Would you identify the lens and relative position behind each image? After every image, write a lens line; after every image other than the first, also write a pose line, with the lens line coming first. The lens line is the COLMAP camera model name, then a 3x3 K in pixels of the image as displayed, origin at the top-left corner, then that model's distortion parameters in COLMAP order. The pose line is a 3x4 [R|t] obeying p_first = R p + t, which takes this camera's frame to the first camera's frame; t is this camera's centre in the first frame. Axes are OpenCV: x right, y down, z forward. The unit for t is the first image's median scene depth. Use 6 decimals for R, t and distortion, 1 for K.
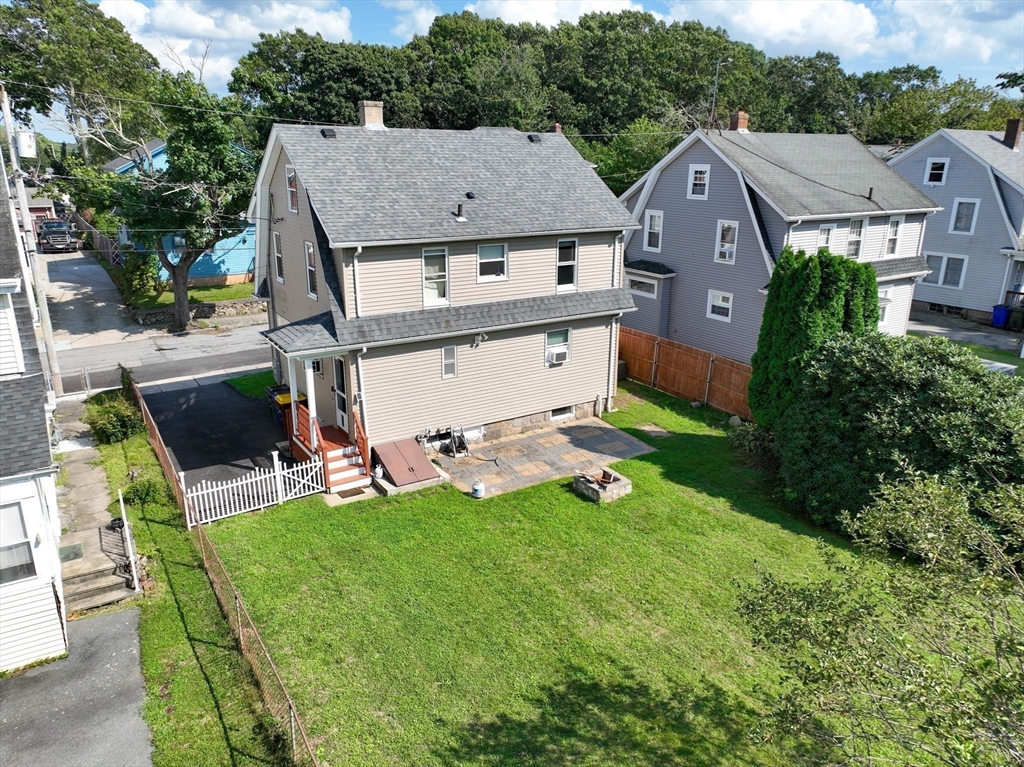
lens RADIAL K [[710.1, 0, 512.0], [0, 710.1, 383.5], [0, 0, 1]] dist [0.000483, 0.001112]
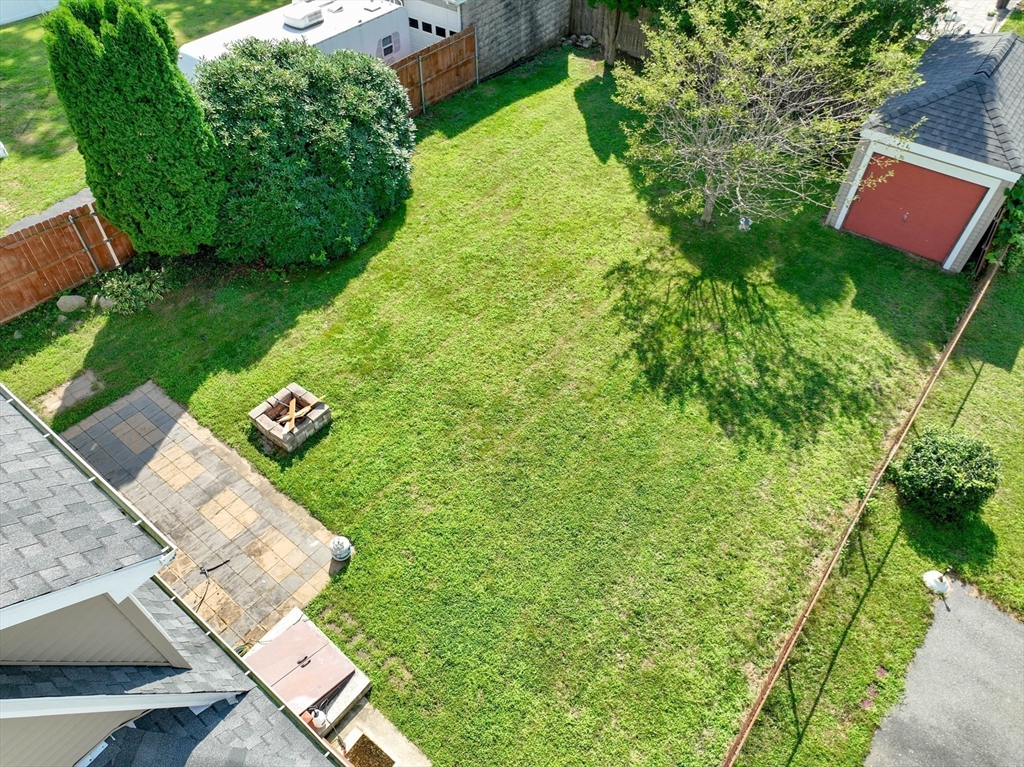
lens RADIAL K [[714.5, 0, 491.9], [0, 714.5, 384.2], [0, 0, 1]] dist [0.010137, 0.003321]
pose [[-0.308587, -0.706261, 0.637157, -0.375454], [0.290024, 0.568090, 0.770168, -0.377545], [-0.905903, 0.422455, 0.029528, 0.726496]]
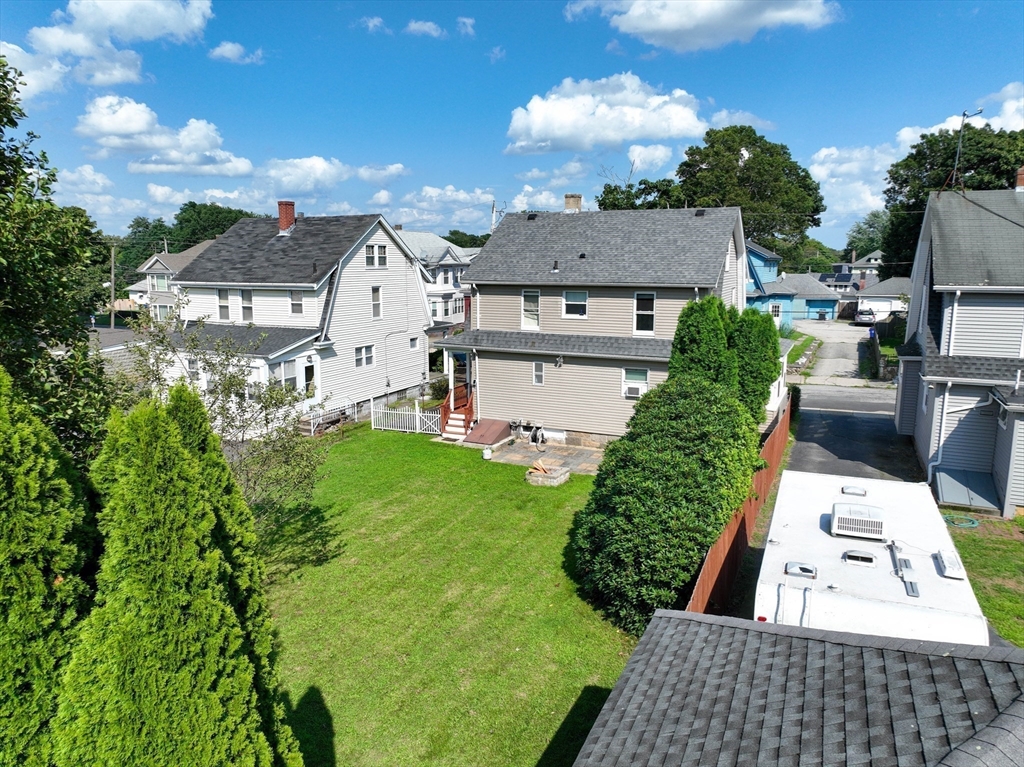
lens RADIAL K [[710.1, 0, 512.0], [0, 710.1, 383.5], [0, 0, 1]] dist [0.000483, 0.001112]
pose [[0.536633, 0.138707, -0.832337, 1.044440], [-0.254127, 0.967167, -0.002667, 0.004701], [0.804639, 0.212951, 0.554263, 0.210361]]
